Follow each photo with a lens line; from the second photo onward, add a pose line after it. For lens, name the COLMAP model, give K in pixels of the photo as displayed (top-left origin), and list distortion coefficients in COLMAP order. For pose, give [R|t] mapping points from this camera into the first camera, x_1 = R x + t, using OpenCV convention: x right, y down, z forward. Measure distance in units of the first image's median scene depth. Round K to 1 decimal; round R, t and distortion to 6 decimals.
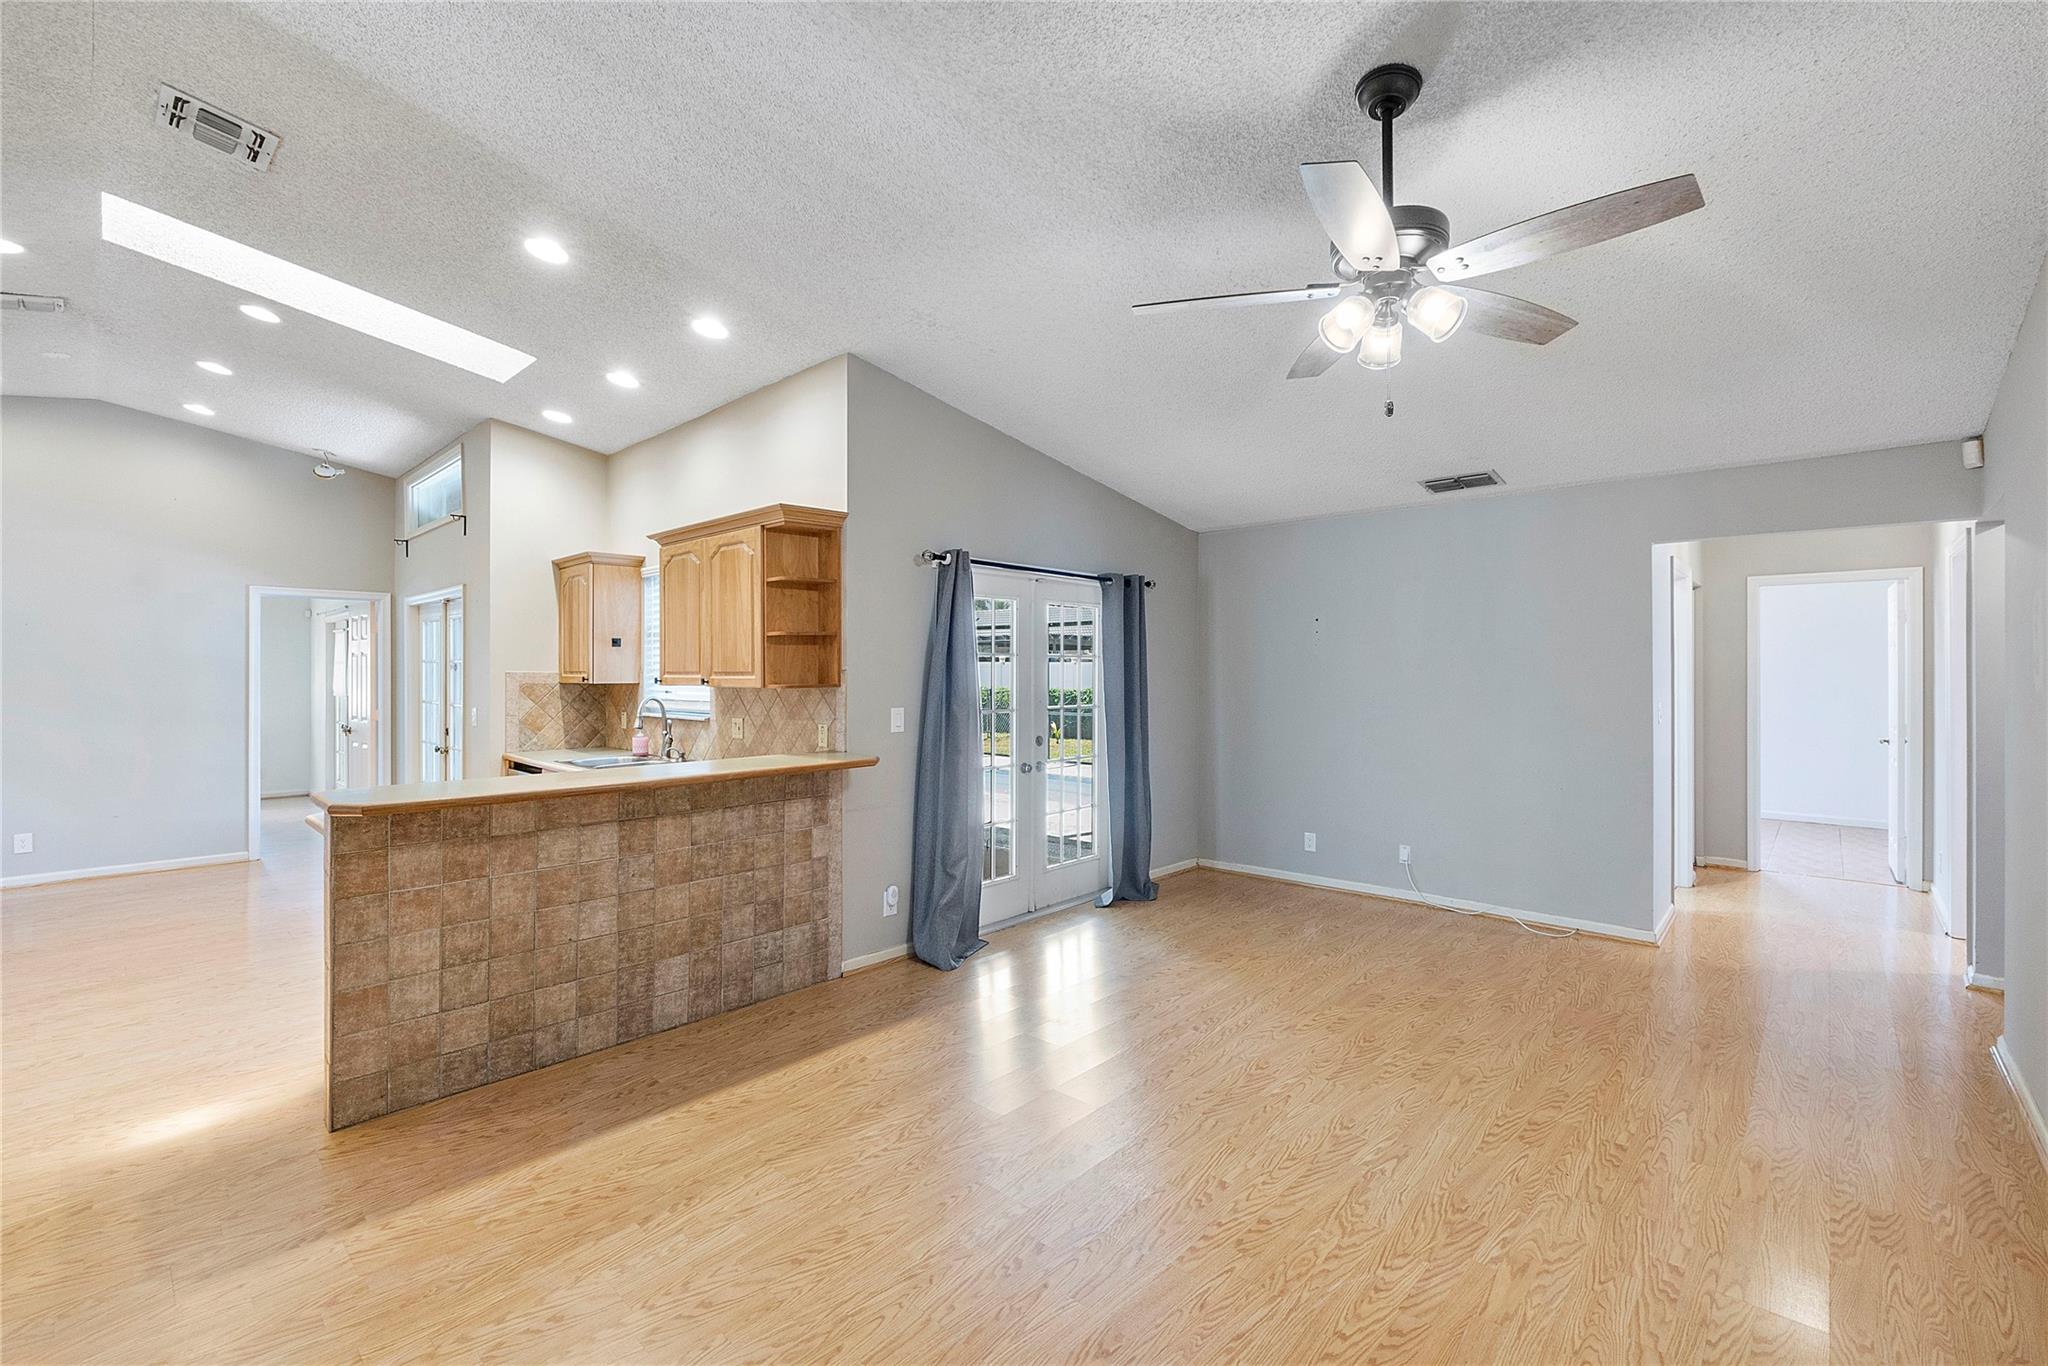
lens RADIAL K [[873.2, 0, 1025.3], [0, 873.2, 675.4], [0, 0, 1]] dist [-0.007317, -0.000518]
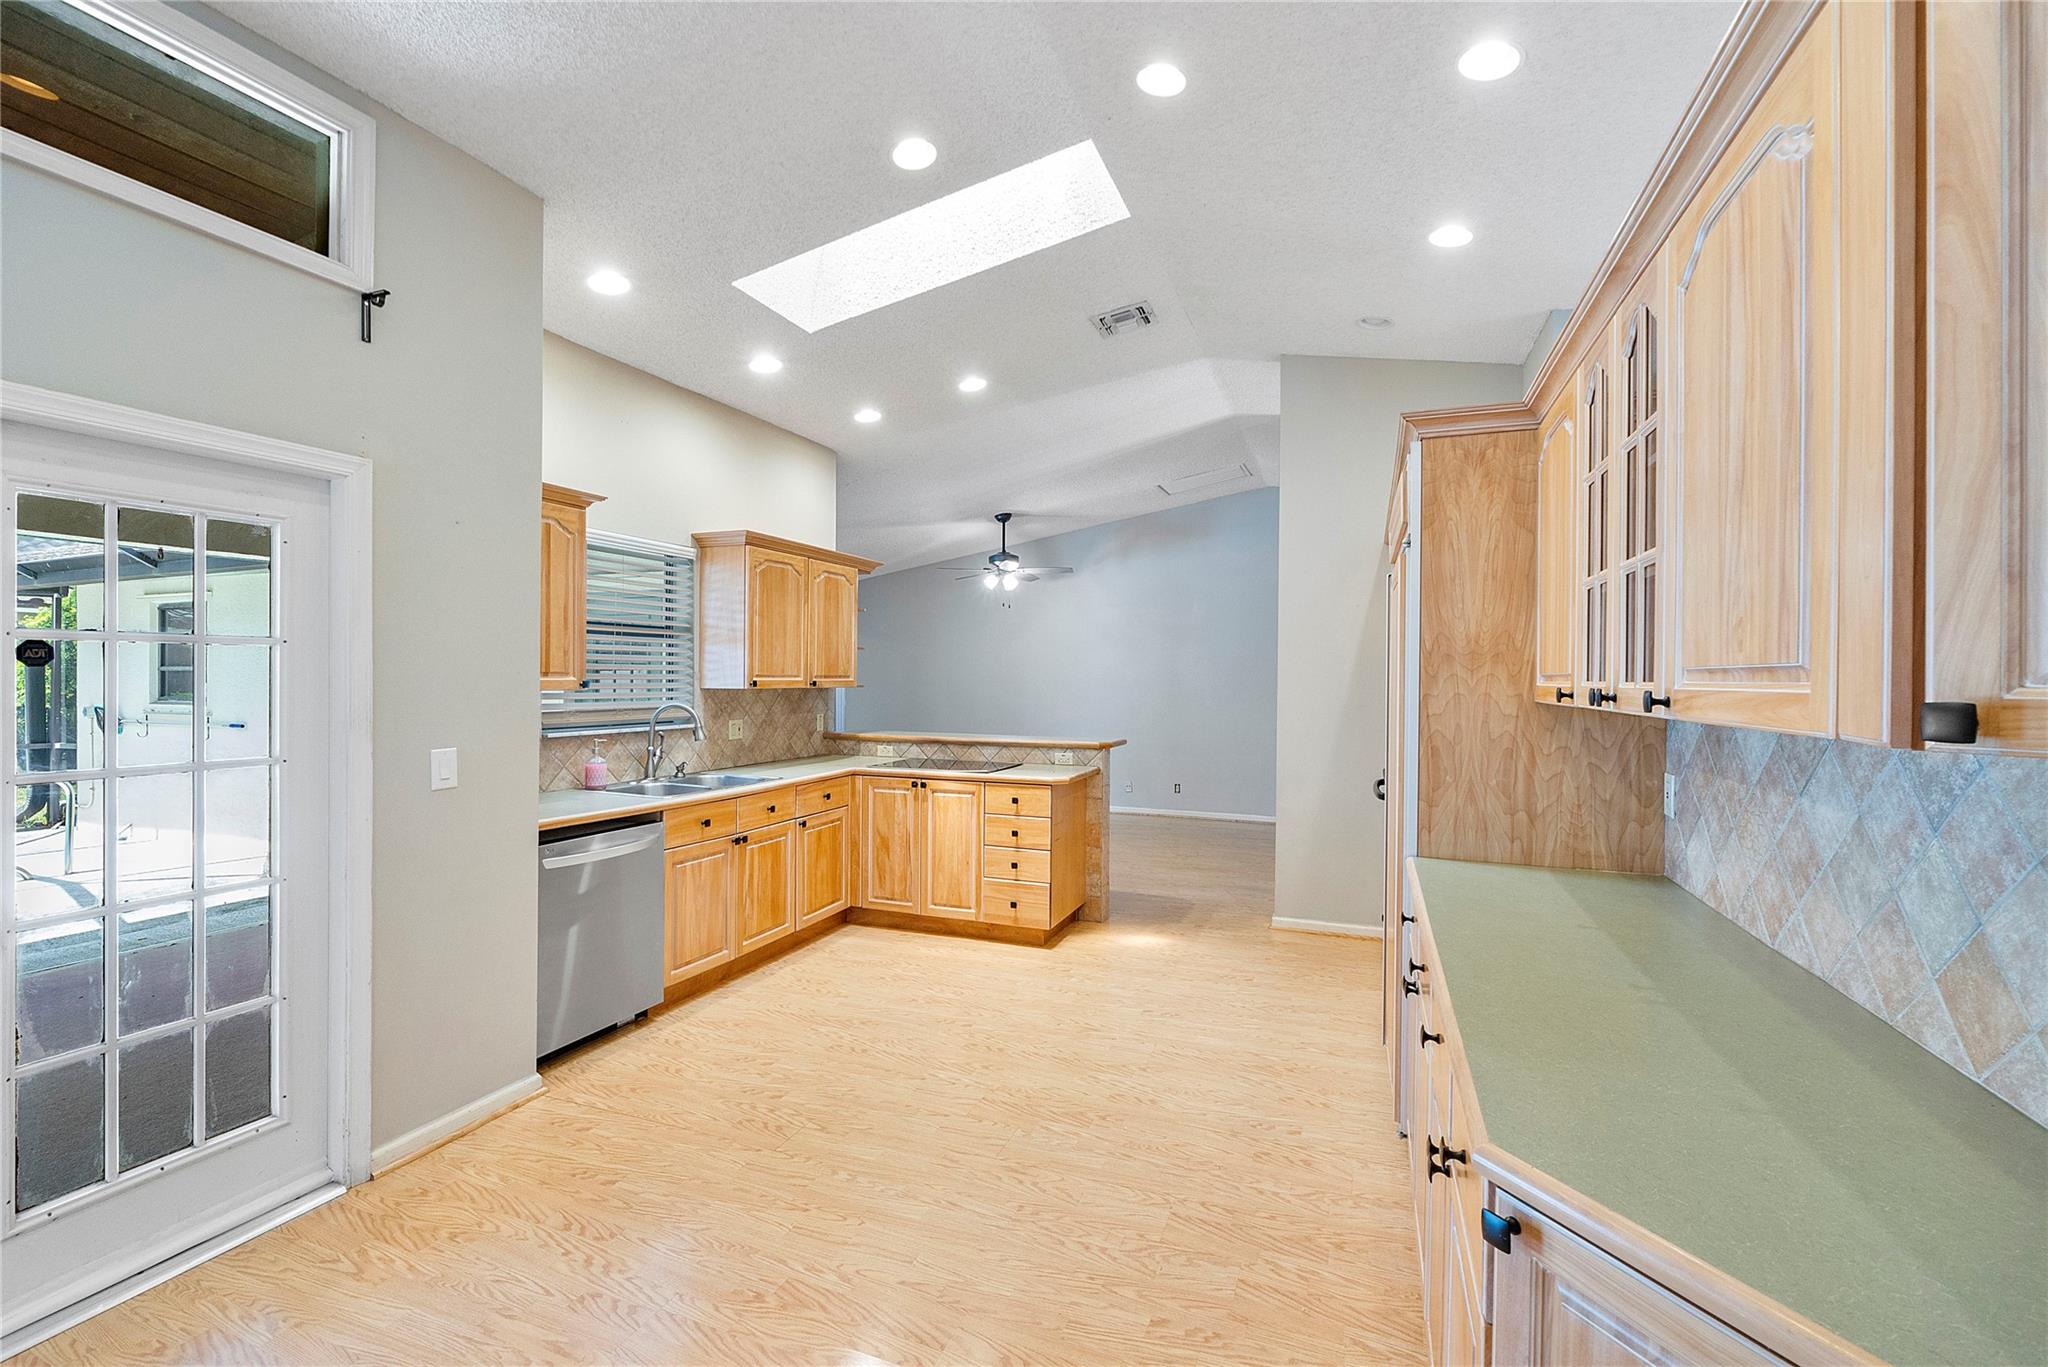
lens RADIAL K [[873.2, 0, 1021.3], [0, 873.2, 679.4], [0, 0, 1]] dist [-0.007317, -0.000518]
pose [[-0.361267, -0.002749, 0.932458, -1.849665], [0.002229, 0.999990, 0.003812, -0.003276], [-0.932460, 0.003455, -0.361258, 1.372904]]
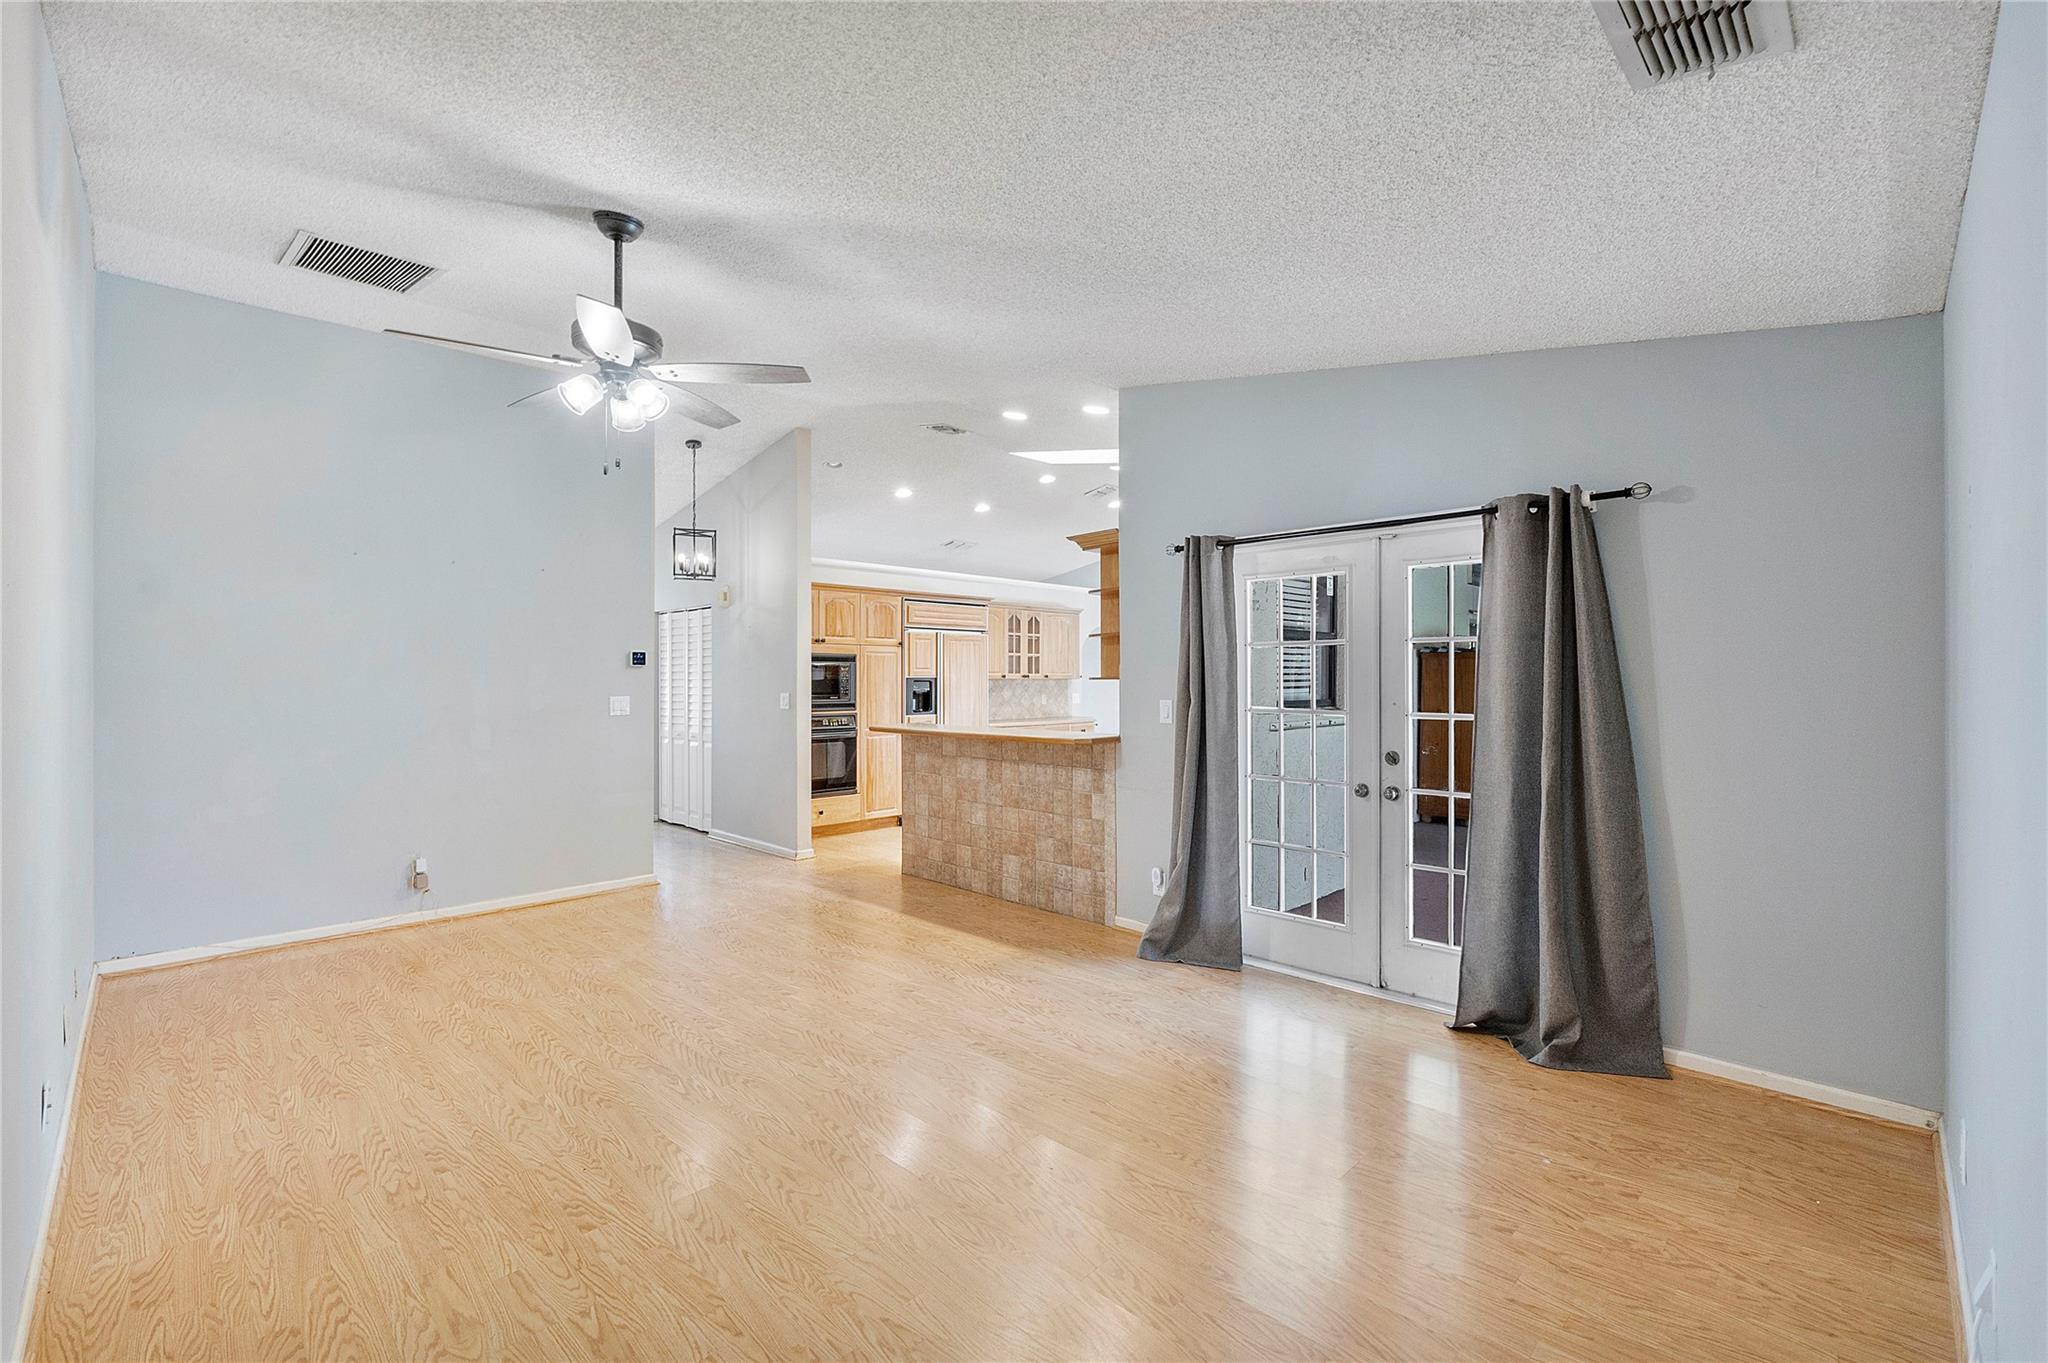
lens RADIAL K [[873.2, 0, 1029.7], [0, 873.2, 683.0], [0, 0, 1]] dist [-0.007317, -0.000518]
pose [[-0.030111, 0.003393, -0.999541, 1.086912], [-0.004867, 0.999982, 0.003541, 0.017234], [0.999535, 0.004971, -0.030094, 1.048883]]
